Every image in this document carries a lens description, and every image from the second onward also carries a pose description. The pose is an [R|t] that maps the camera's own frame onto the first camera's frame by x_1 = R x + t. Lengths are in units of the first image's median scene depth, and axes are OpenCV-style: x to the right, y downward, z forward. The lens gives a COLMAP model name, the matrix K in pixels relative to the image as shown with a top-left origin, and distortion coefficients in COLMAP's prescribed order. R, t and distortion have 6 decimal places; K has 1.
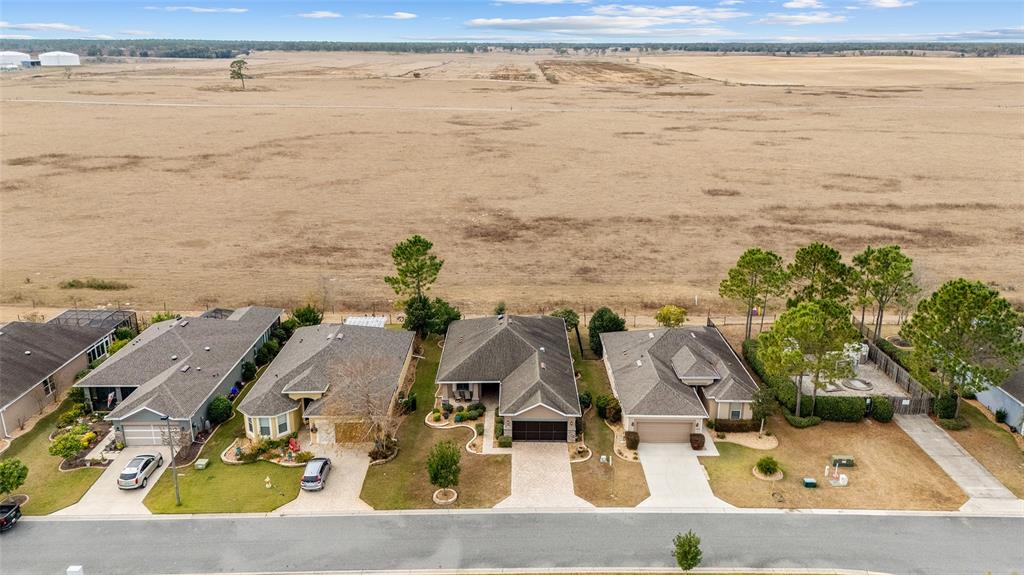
lens RADIAL K [[767.9, 0, 521.9], [0, 767.9, 291.0], [0, 0, 1]] dist [0.072702, -0.076817]
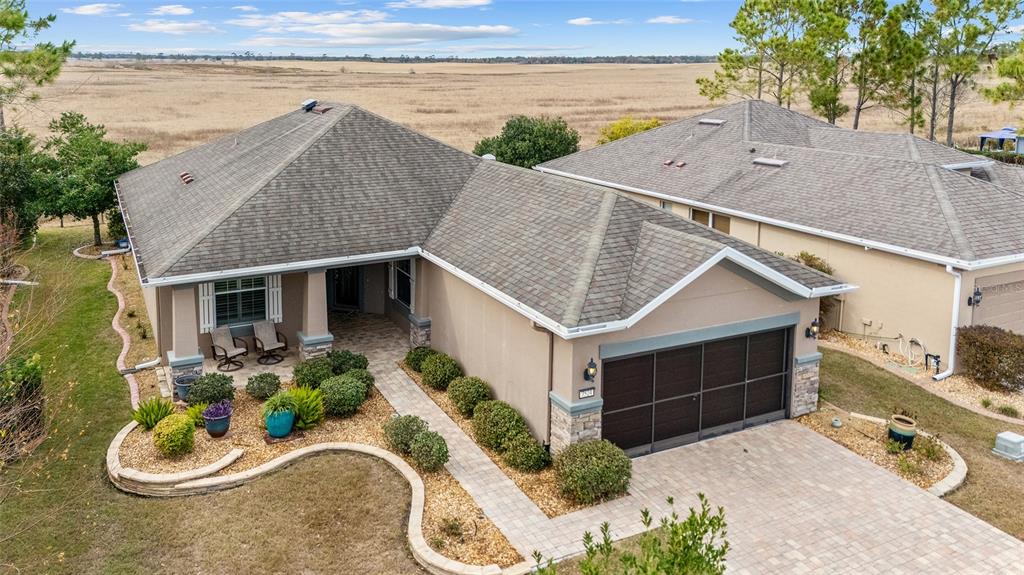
lens RADIAL K [[787.3, 0, 490.2], [0, 787.3, 169.1], [0, 0, 1]] dist [0.027998, -0.003343]
pose [[0.892165, -0.058858, 0.447860, -0.120589], [0.137343, 0.979880, -0.144819, 0.131663], [-0.430325, 0.190712, 0.882298, 0.740365]]
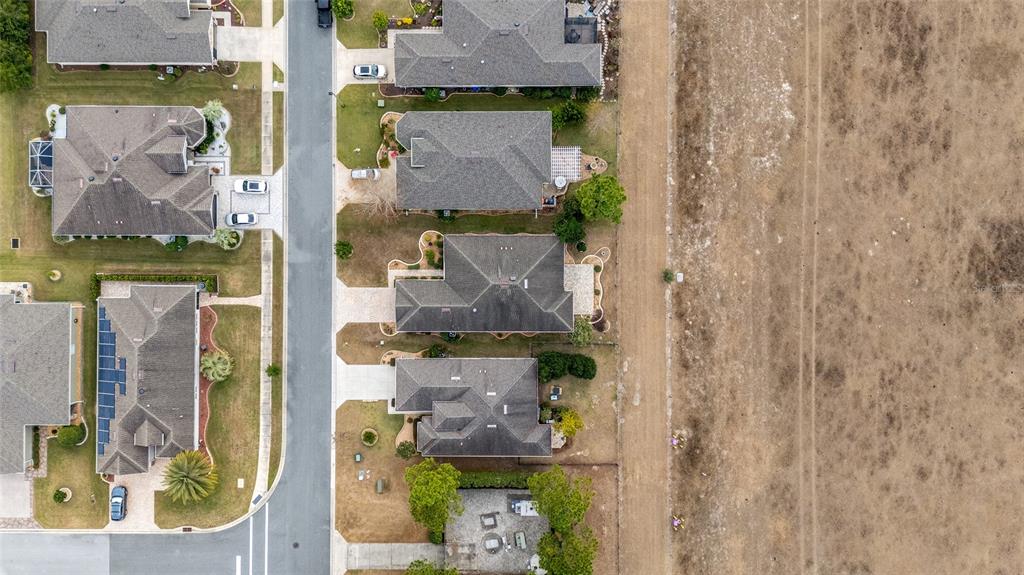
lens RADIAL K [[767.9, 0, 521.9], [0, 767.9, 291.0], [0, 0, 1]] dist [0.072702, -0.076817]
pose [[-0.009945, 0.999950, -0.000329, -0.007267], [-0.273037, -0.002399, 0.962001, -1.291124], [0.961952, 0.009657, 0.273047, 0.738119]]
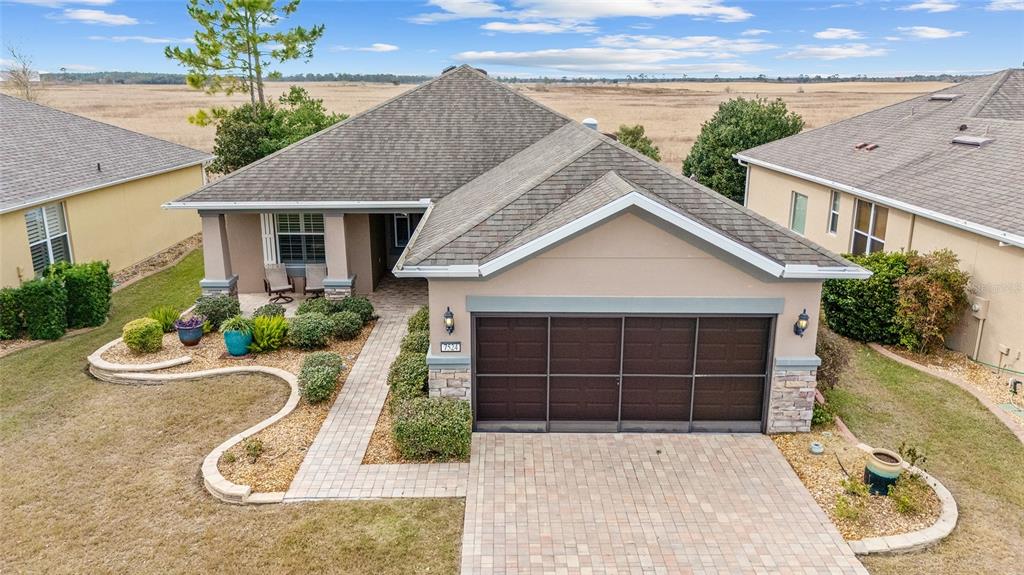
lens RADIAL K [[767.9, 0, 521.9], [0, 767.9, 291.0], [0, 0, 1]] dist [0.072702, -0.076817]
pose [[0.999752, -0.005873, 0.021468, -0.004086], [0.006986, 0.998615, -0.052146, 0.157409], [-0.021132, 0.052283, 0.998409, 0.744453]]
